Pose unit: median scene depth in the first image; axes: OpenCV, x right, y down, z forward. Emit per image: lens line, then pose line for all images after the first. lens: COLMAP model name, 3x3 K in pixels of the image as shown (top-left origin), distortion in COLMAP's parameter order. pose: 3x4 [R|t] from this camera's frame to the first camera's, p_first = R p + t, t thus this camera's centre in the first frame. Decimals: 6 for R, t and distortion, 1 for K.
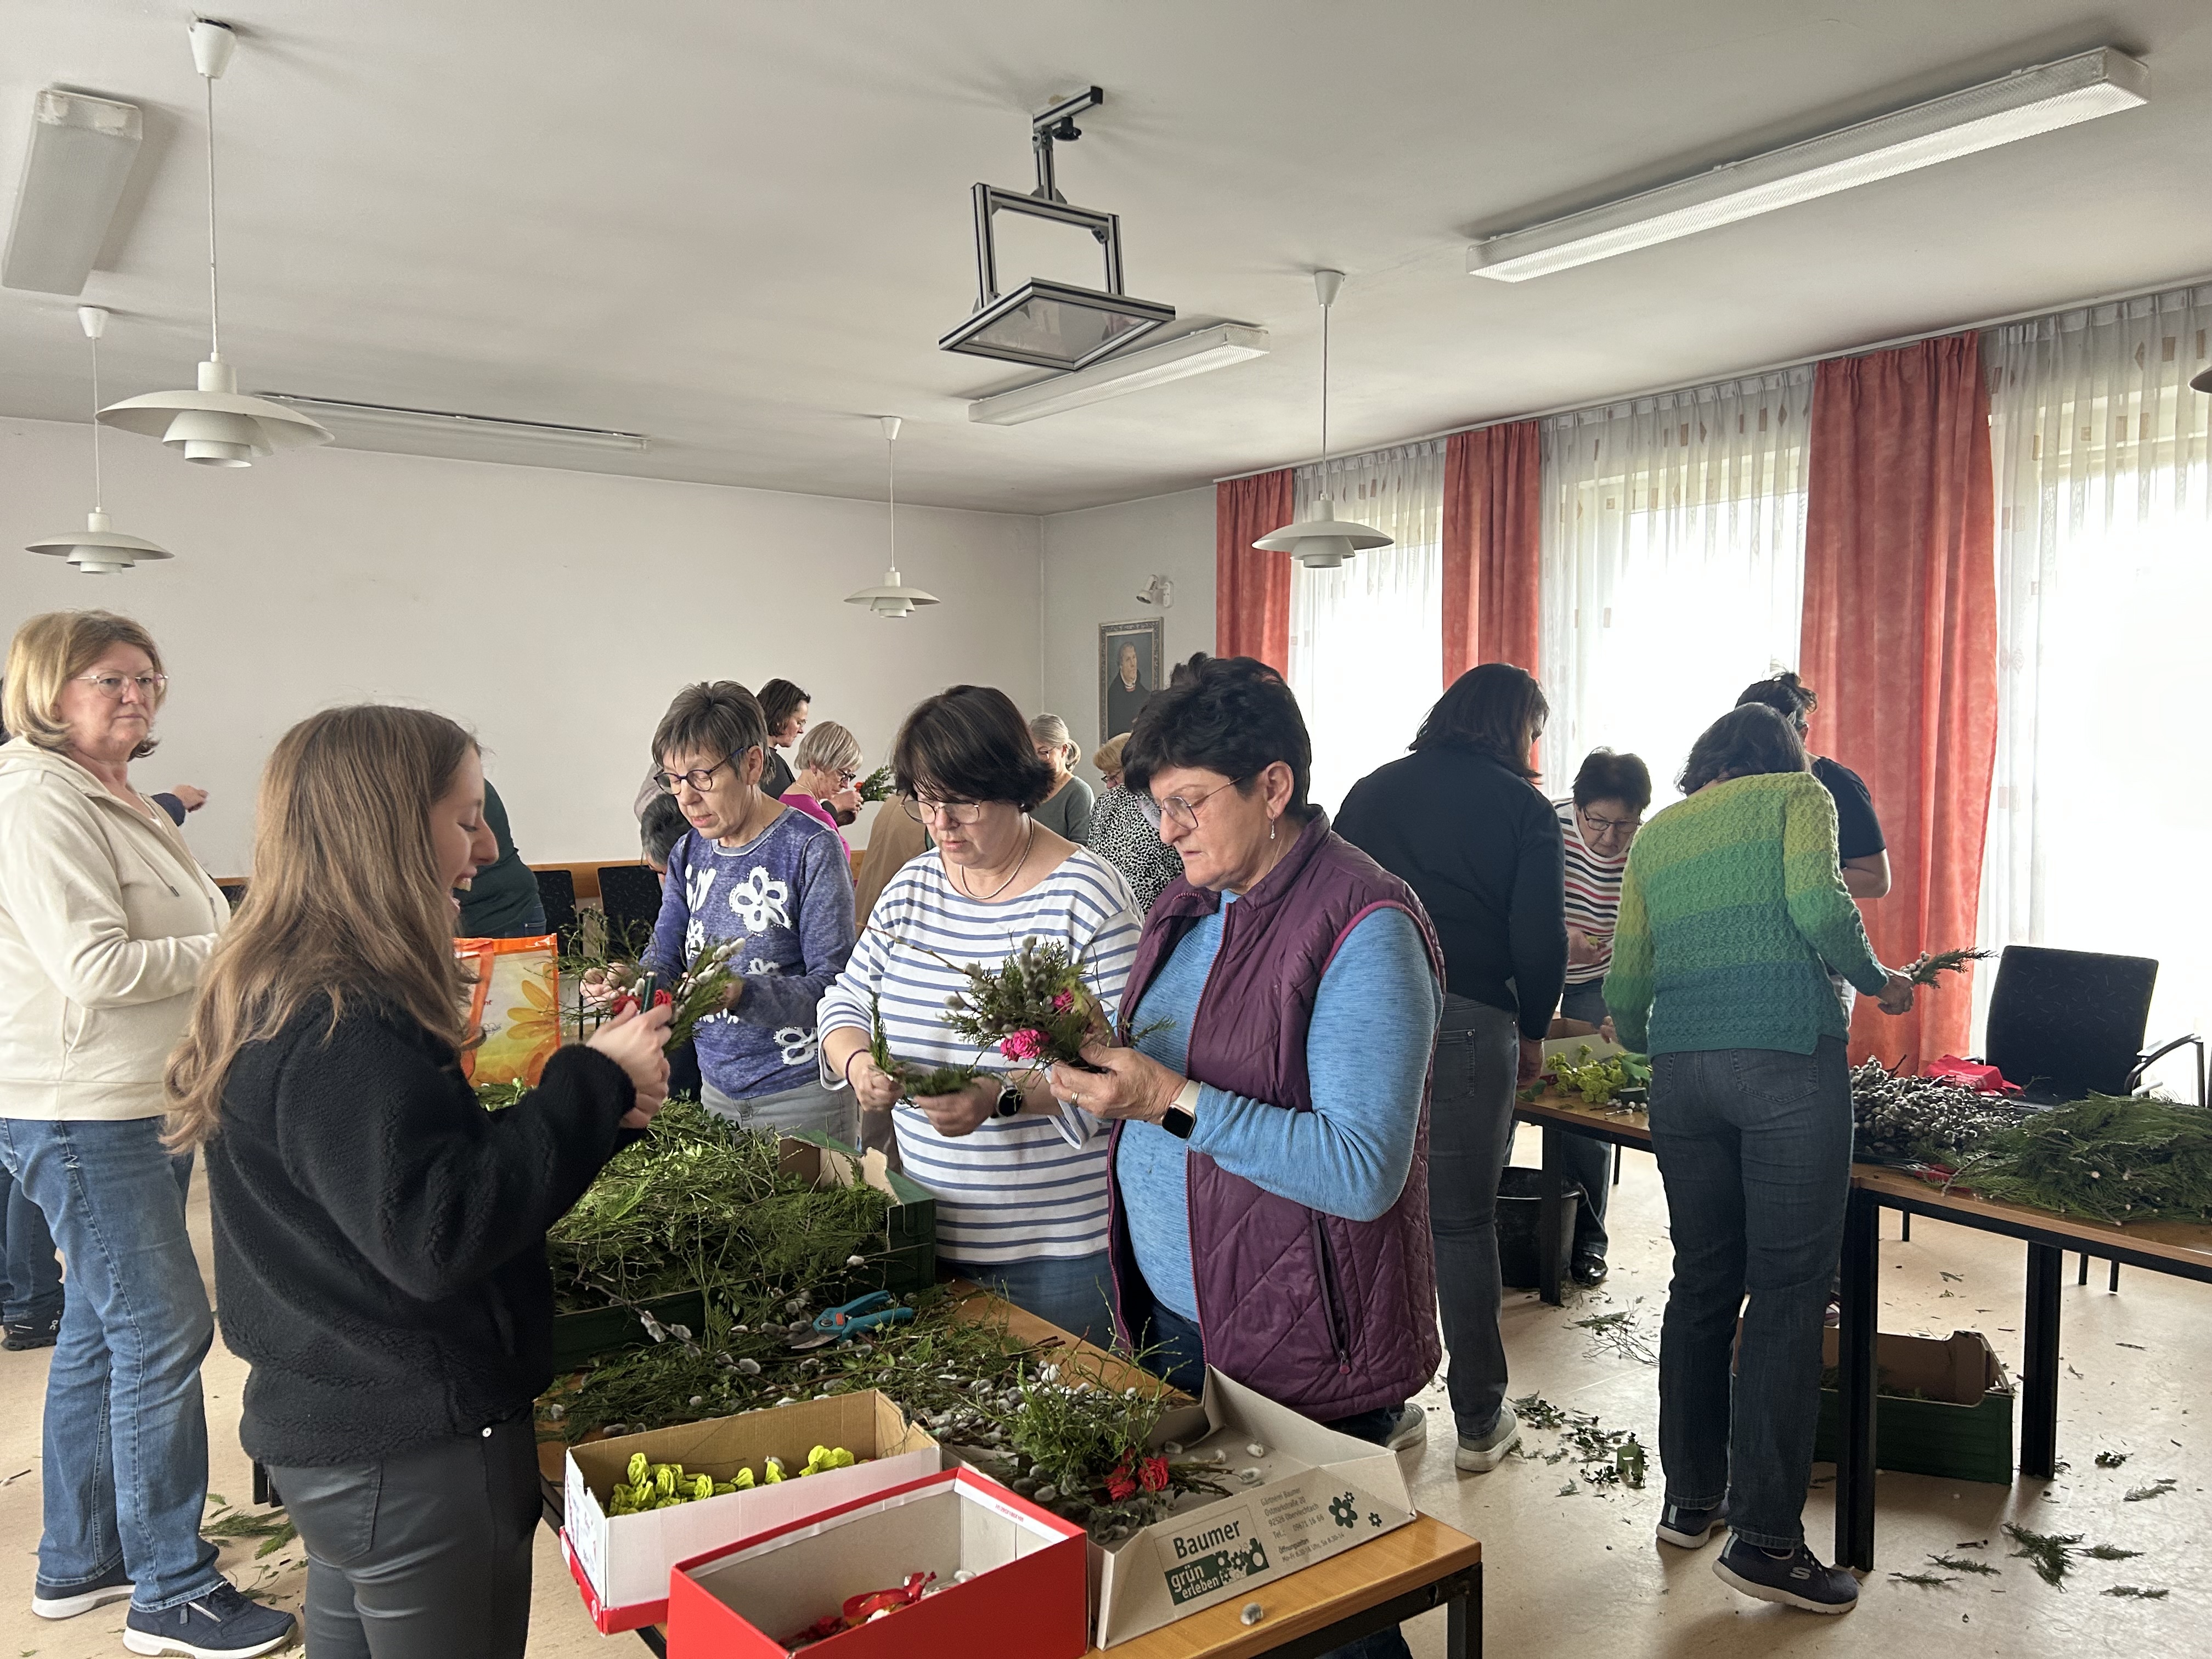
lens RADIAL K [[1668.6, 0, 1103.2], [0, 1668.6, 829.9], [0, 0, 1]] dist [-0.000537, -0.012051]
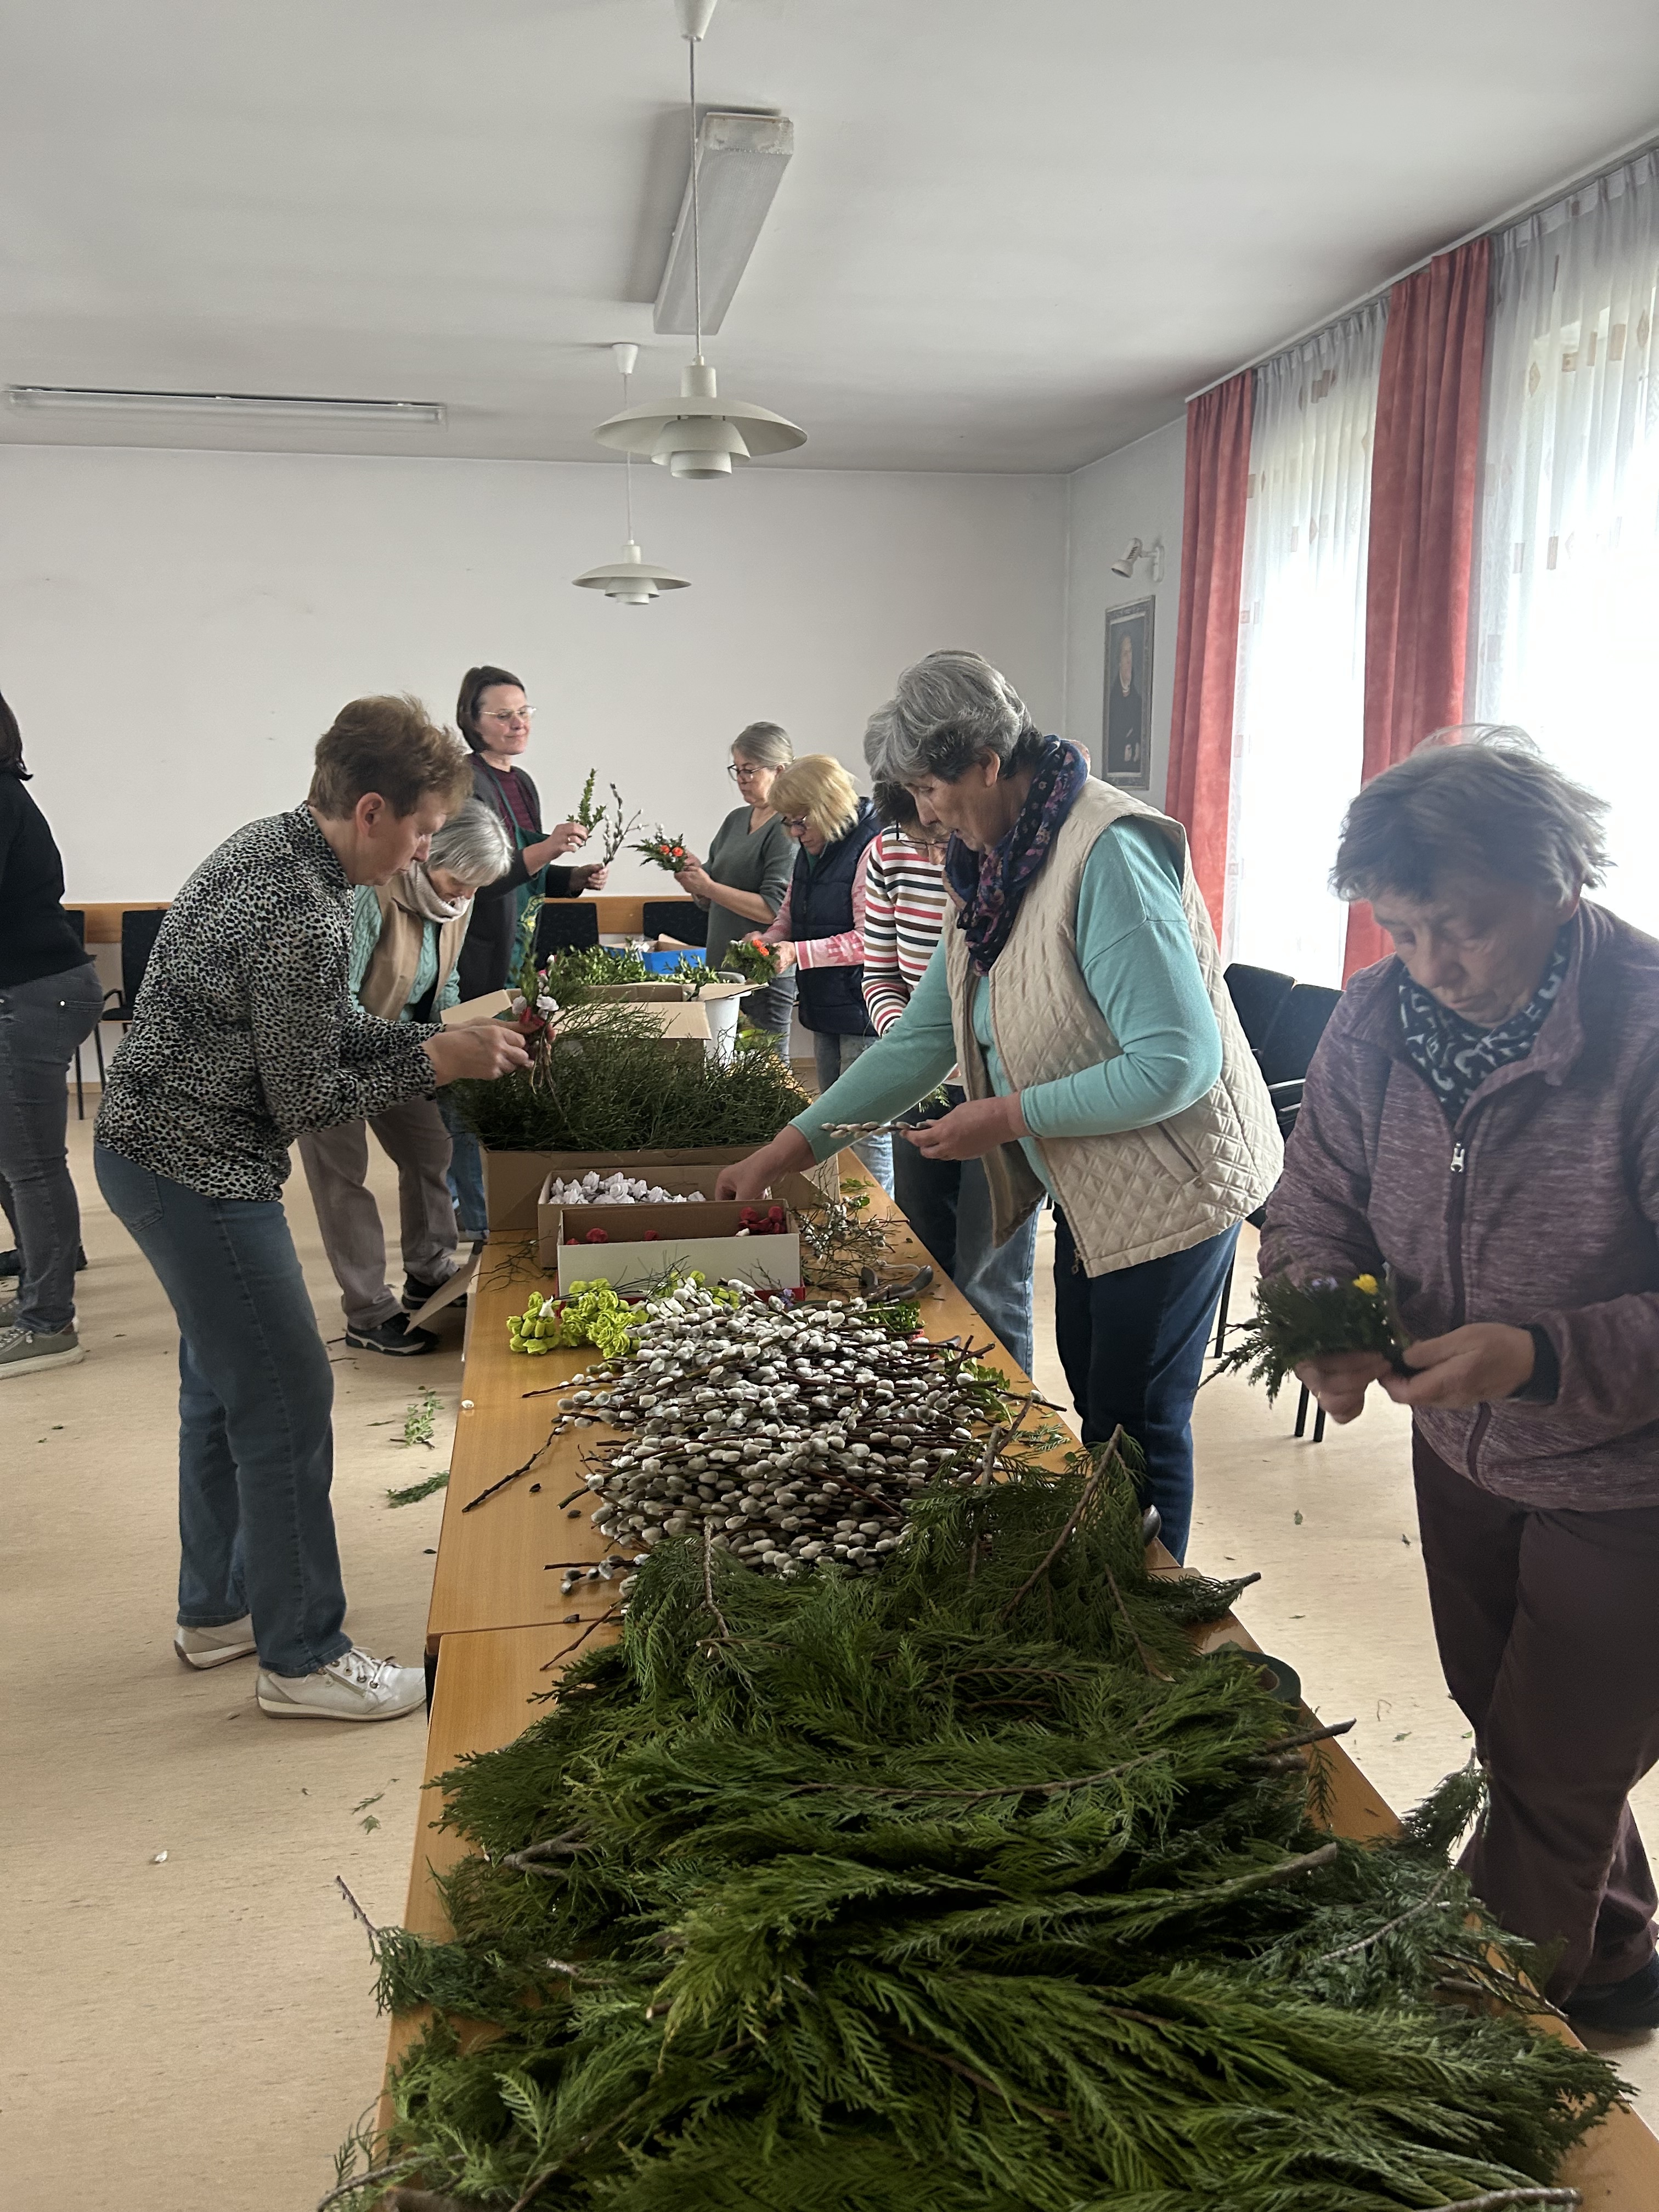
lens RADIAL K [[1668.6, 0, 830.3], [0, 1668.6, 1108.8], [0, 0, 1]] dist [-0.000537, -0.012051]
pose [[0.898718, 0.086332, -0.429946, 0.332496], [-0.021321, 0.987873, 0.153795, -0.011137], [0.438009, -0.129052, 0.889659, 0.283959]]
